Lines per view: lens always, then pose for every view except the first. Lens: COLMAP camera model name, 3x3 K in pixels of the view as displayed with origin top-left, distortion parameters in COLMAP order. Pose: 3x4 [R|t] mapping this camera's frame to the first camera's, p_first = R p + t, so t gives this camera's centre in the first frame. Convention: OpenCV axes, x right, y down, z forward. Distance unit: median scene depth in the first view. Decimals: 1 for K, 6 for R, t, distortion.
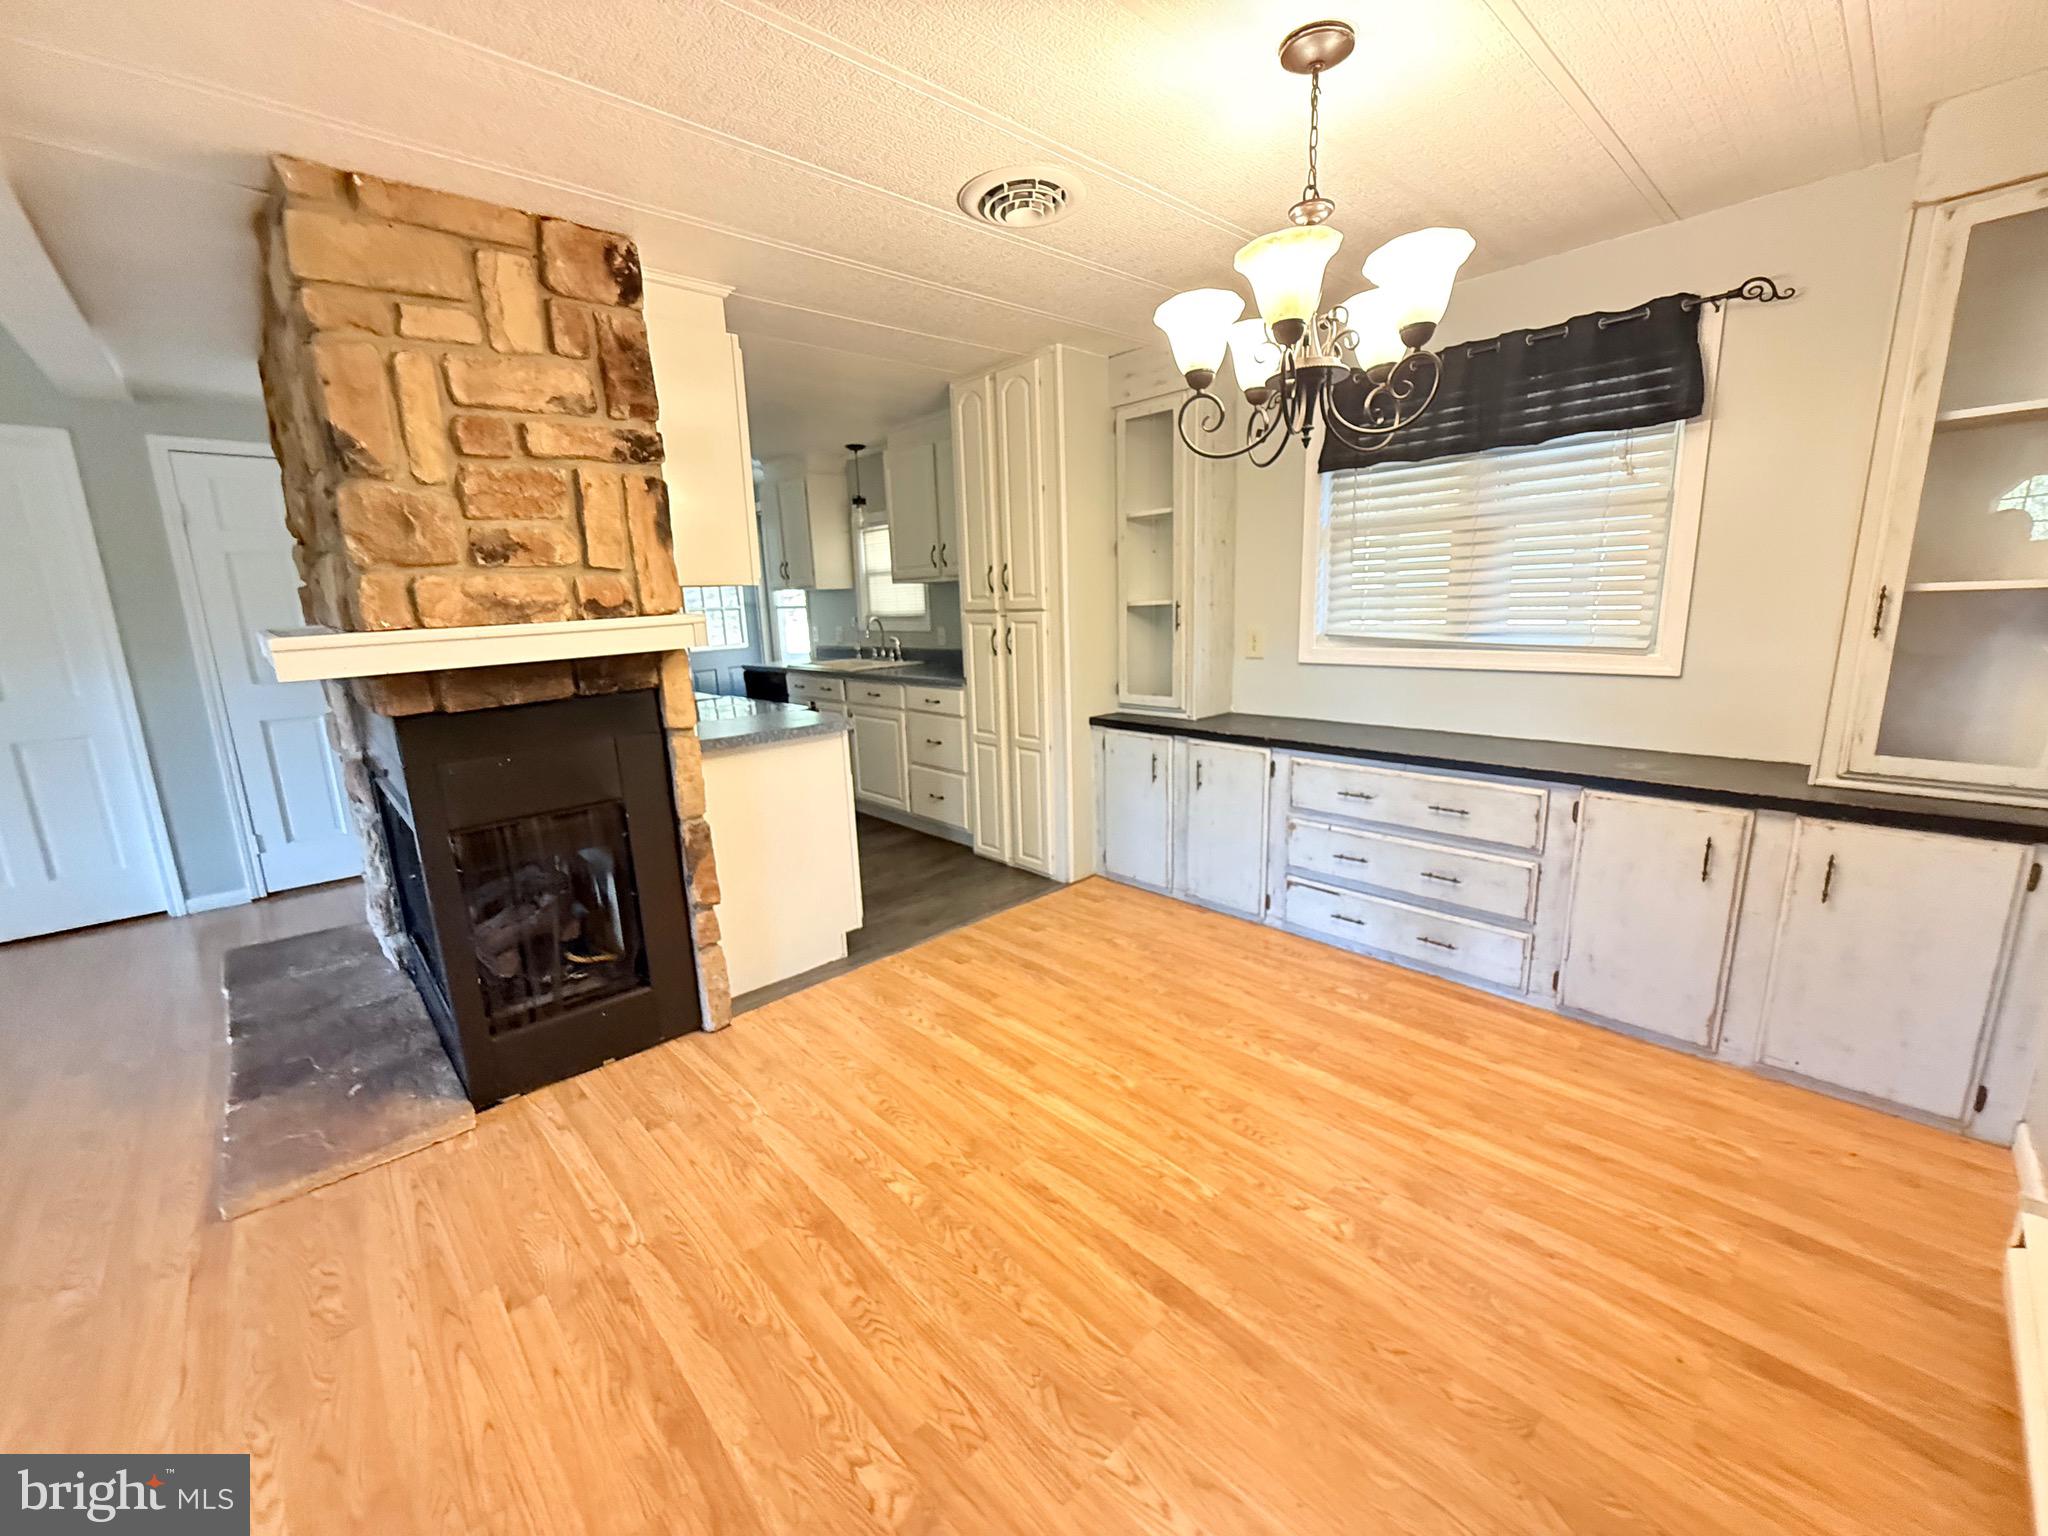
lens RADIAL K [[821.6, 0, 1025.7], [0, 821.6, 772.0], [0, 0, 1]] dist [-0.000444, 0.000267]
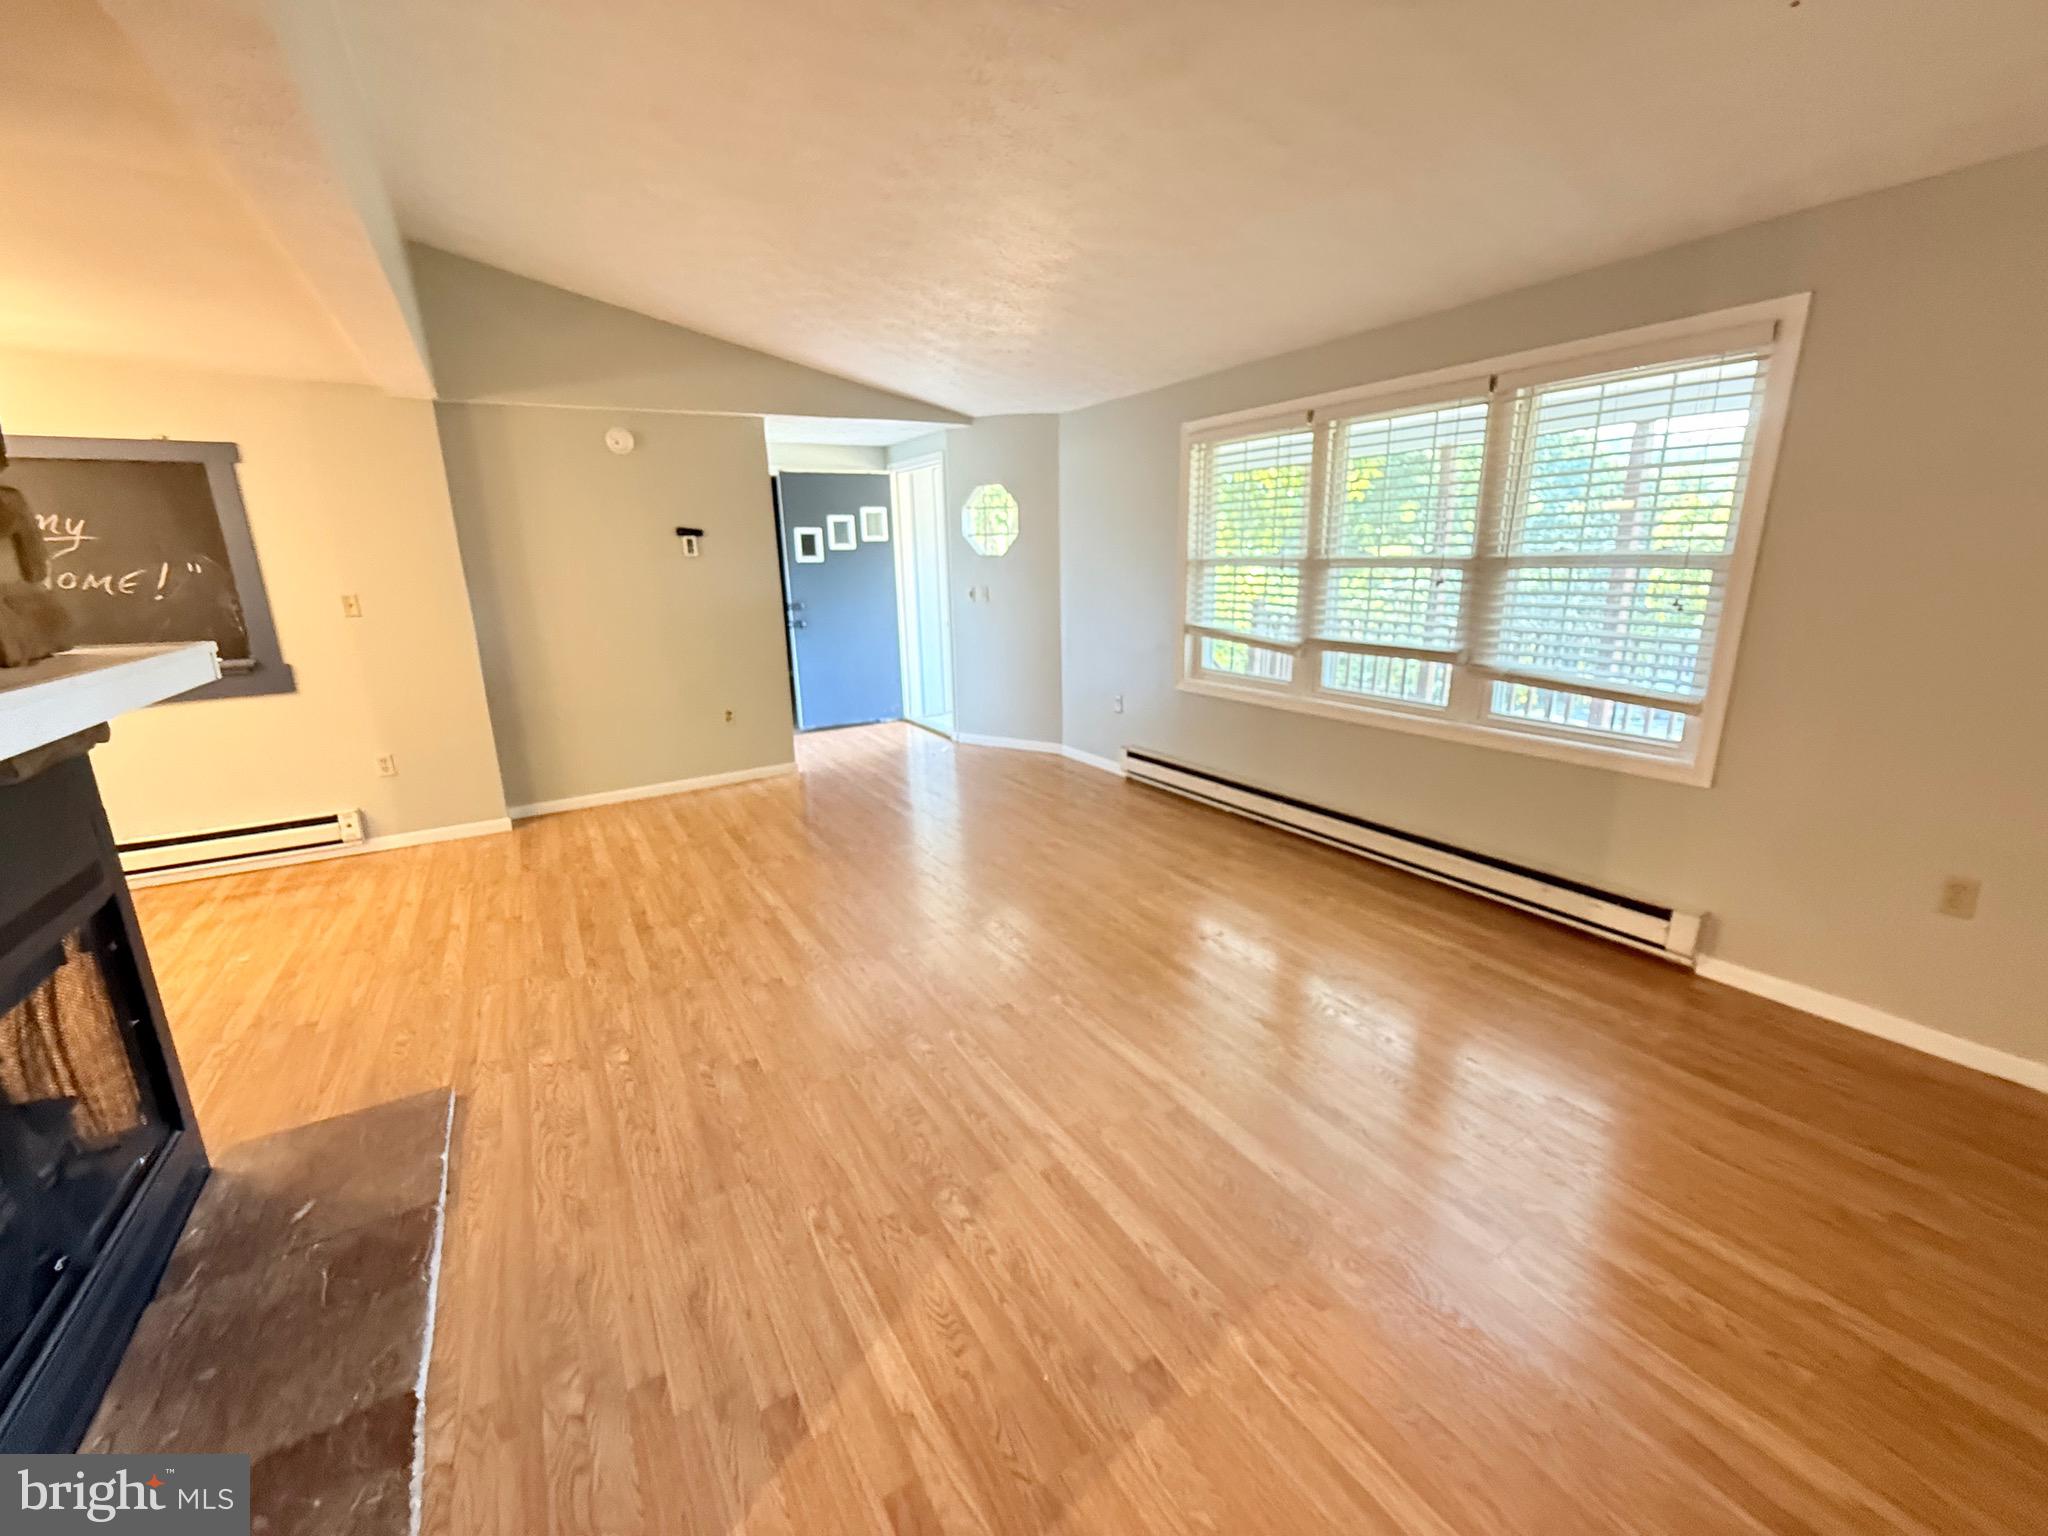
lens RADIAL K [[821.6, 0, 1025.7], [0, 821.6, 772.0], [0, 0, 1]] dist [-0.000444, 0.000267]
pose [[-0.979080, -0.000106, 0.203477, -1.480881], [0.090623, 0.895119, 0.436520, -0.258535], [-0.182182, 0.445828, -0.876383, 1.222439]]
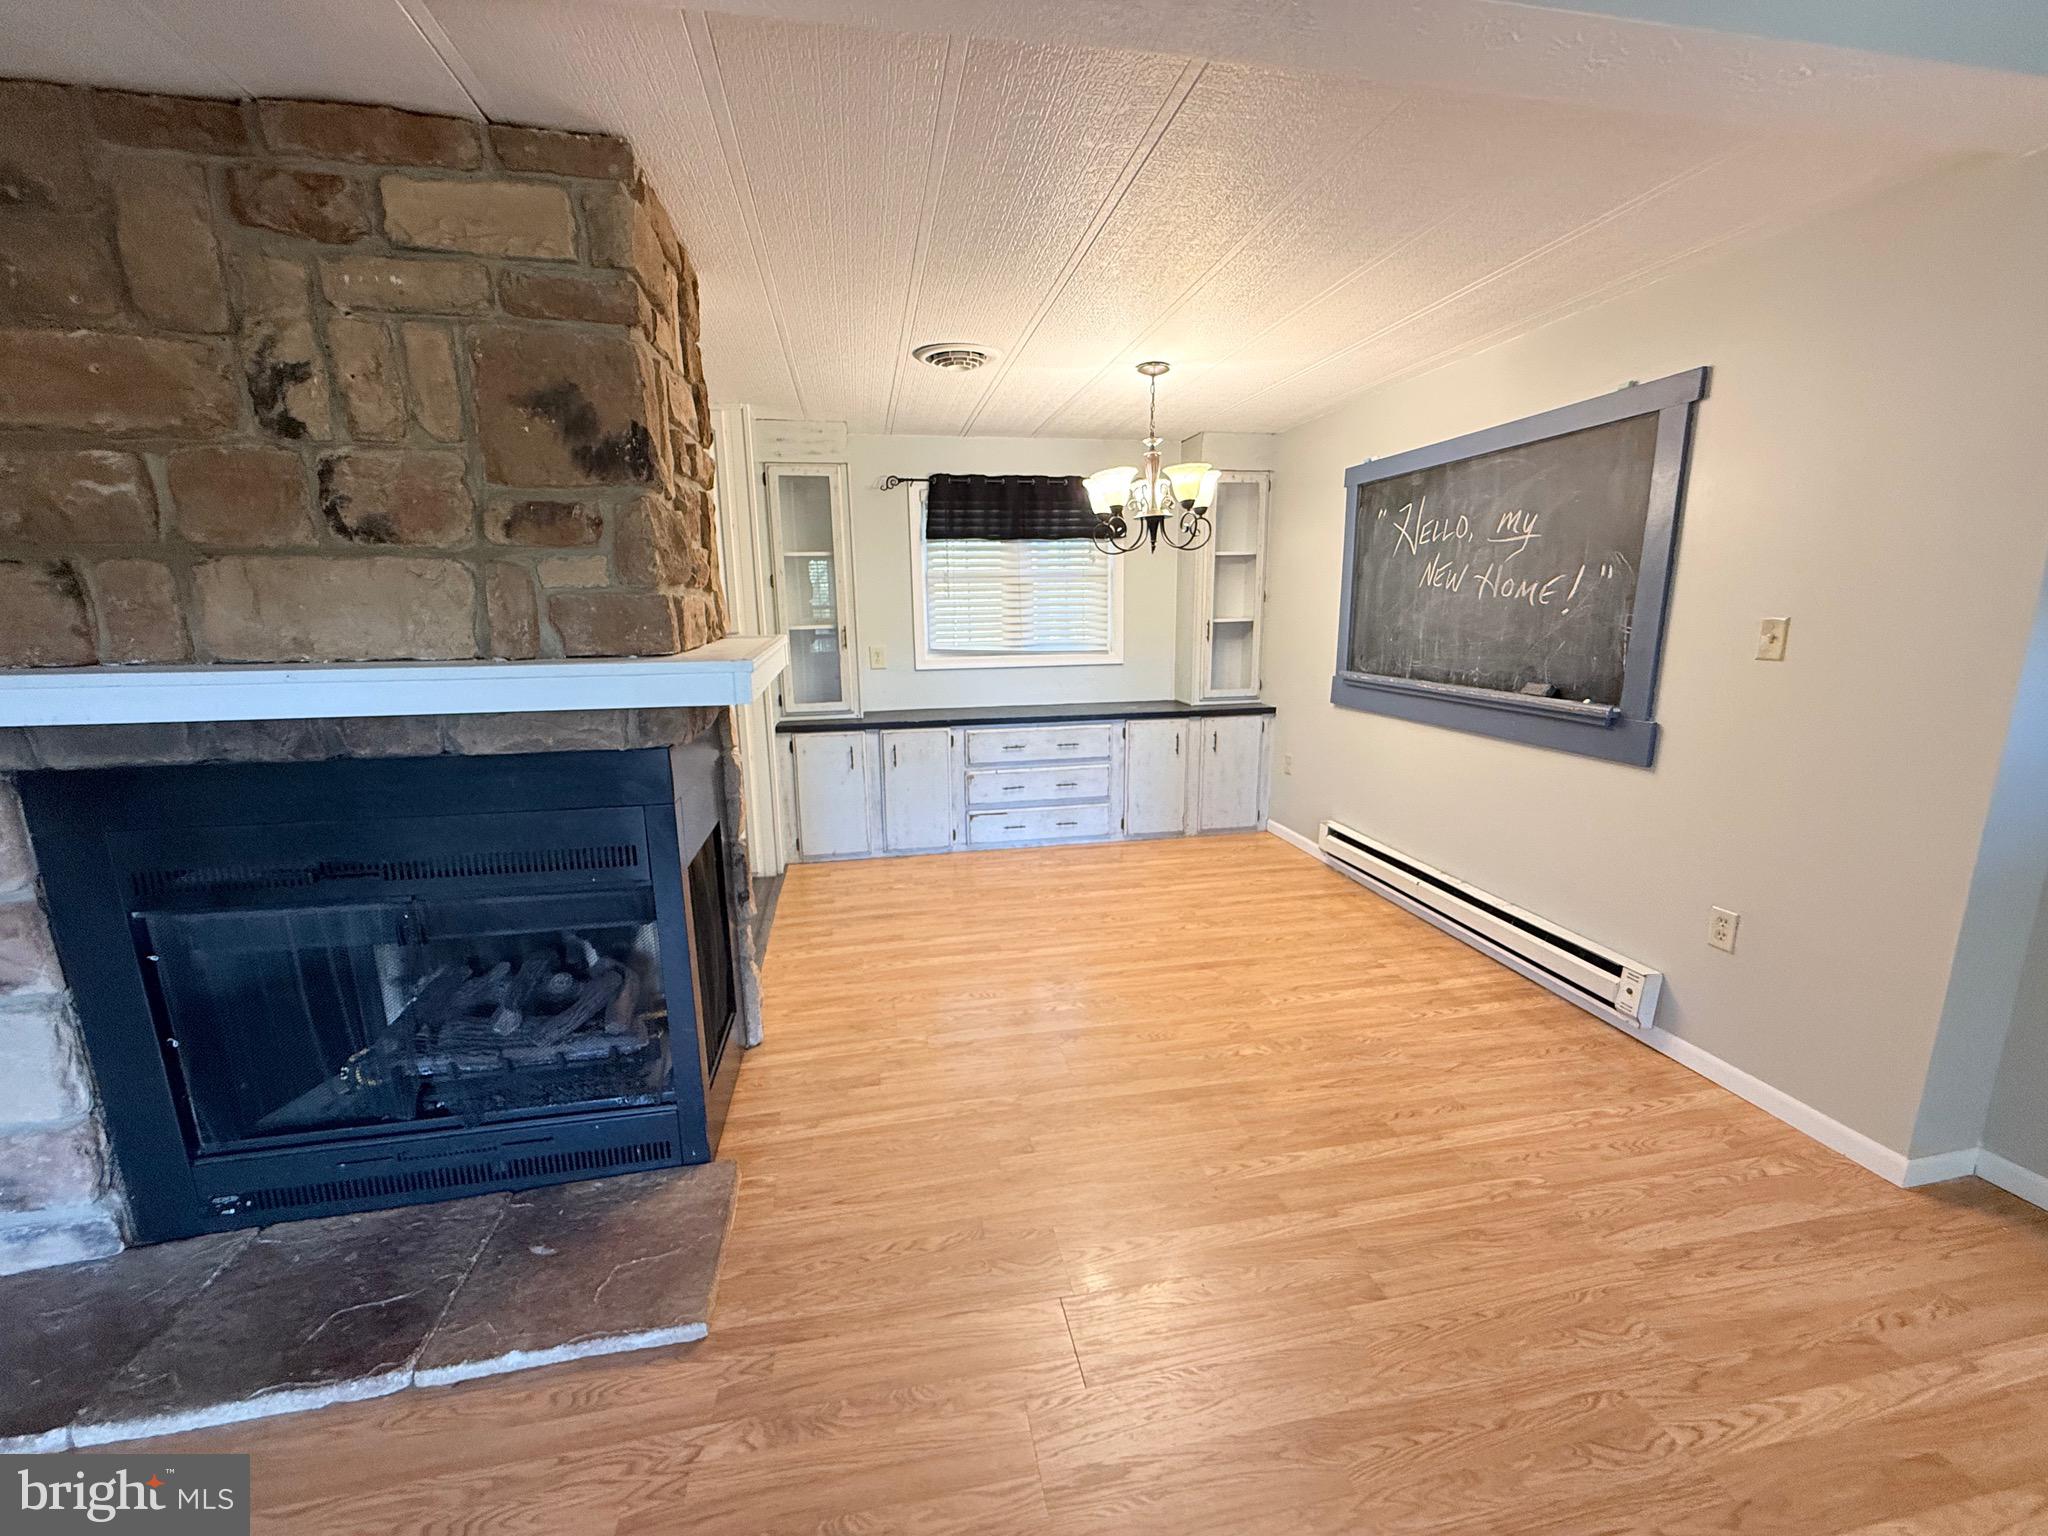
lens RADIAL K [[821.6, 0, 1025.7], [0, 821.6, 772.0], [0, 0, 1]] dist [-0.000444, 0.000267]
pose [[0.526166, -0.146602, 0.837650, -1.014542], [0.171397, 0.983095, 0.064395, -0.025446], [-0.832930, 0.109688, 0.542399, 0.131575]]
